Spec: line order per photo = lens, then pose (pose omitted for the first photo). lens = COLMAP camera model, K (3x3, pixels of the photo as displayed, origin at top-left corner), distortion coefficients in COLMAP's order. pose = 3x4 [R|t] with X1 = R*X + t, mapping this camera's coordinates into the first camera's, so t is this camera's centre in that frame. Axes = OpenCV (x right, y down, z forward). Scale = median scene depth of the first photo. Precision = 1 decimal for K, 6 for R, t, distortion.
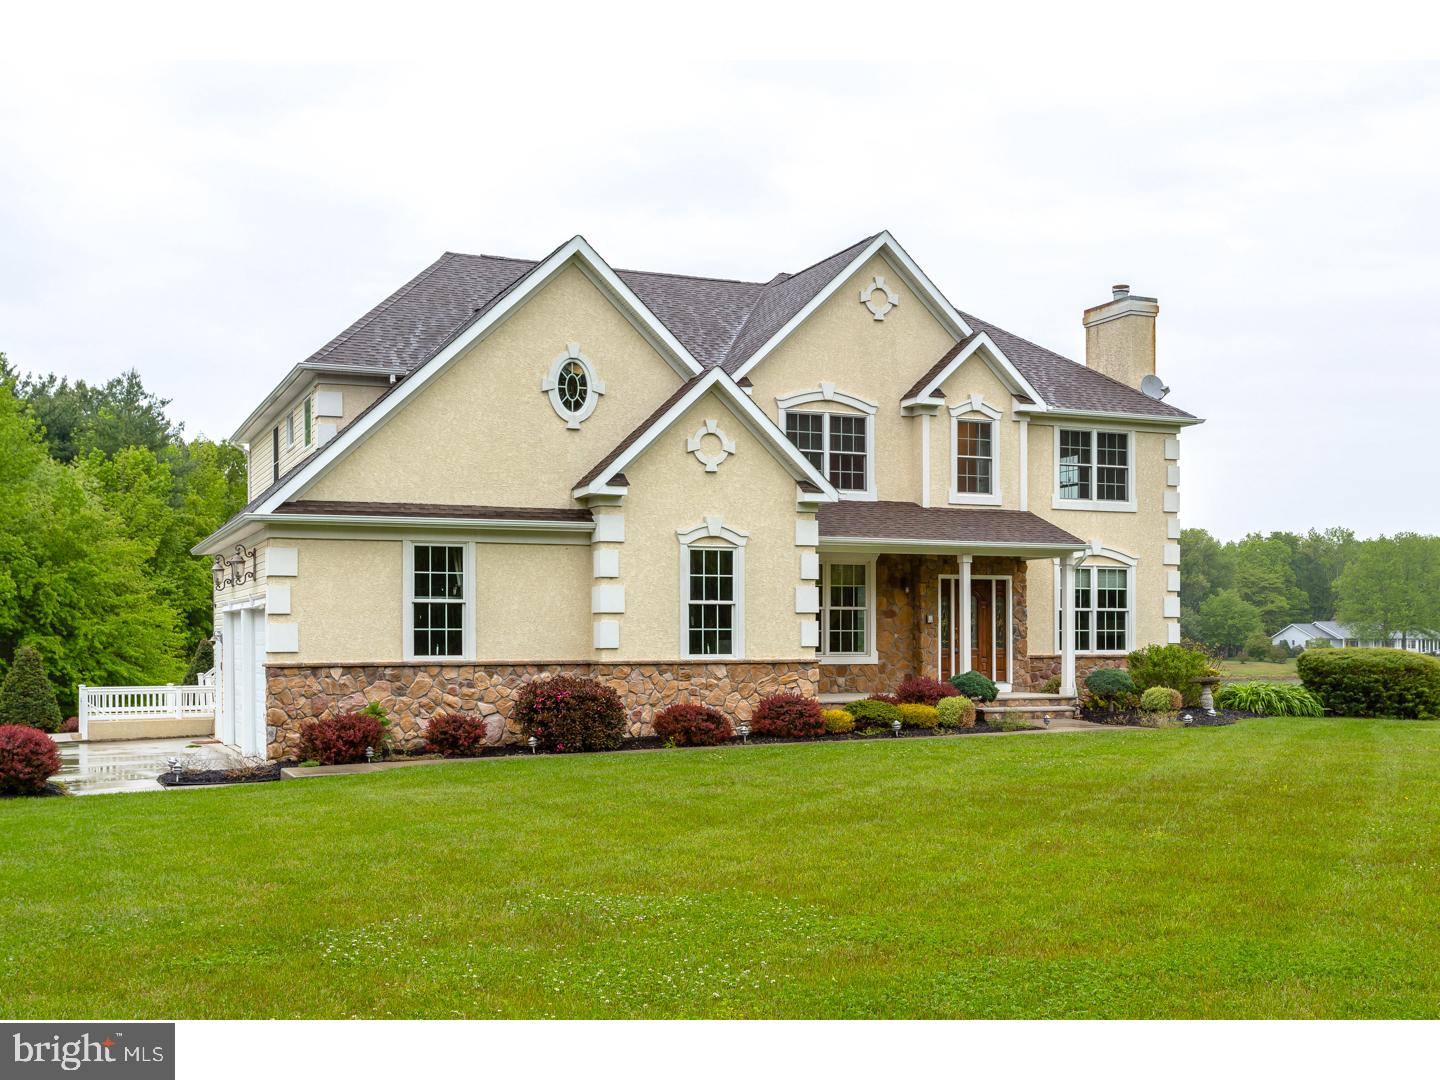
lens RADIAL K [[1262.4, 0, 720.0], [0, 1262.4, 540.0], [0, 0, 1]] dist [-0.000238, 0.001623]
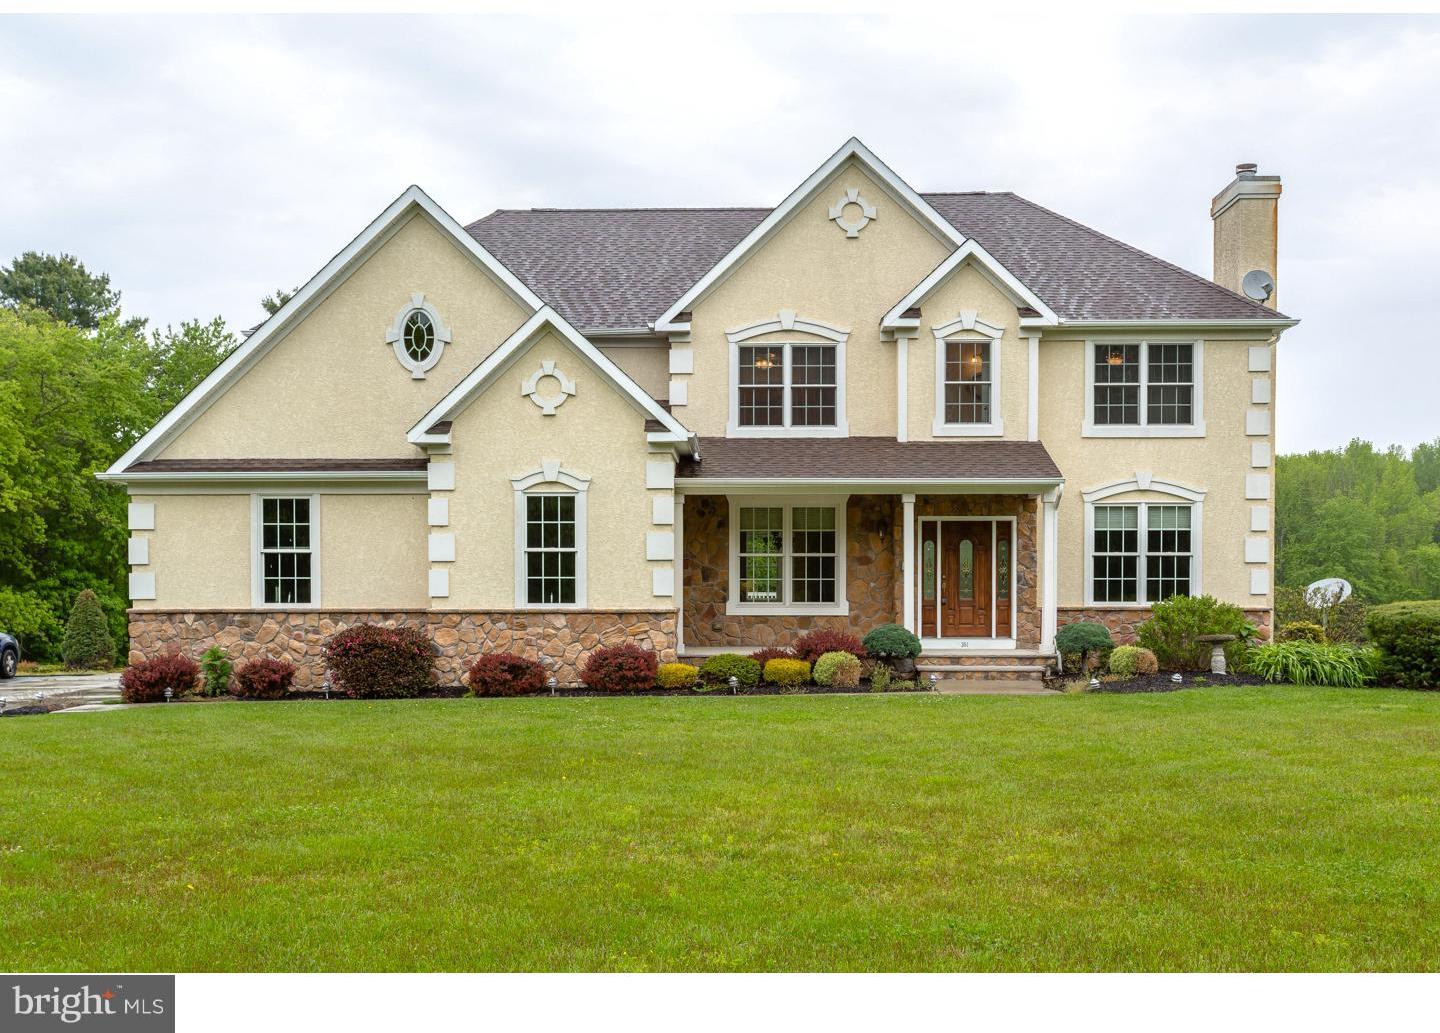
lens RADIAL K [[1280.8, 0, 720.0], [0, 1280.8, 516.5], [0, 0, 1]] dist [0.003022, 0.001088]
pose [[0.933951, -0.018057, -0.356945, 0.458829], [0.026318, 0.999486, 0.018298, 0.009010], [0.356431, -0.026484, 0.933946, 0.126747]]
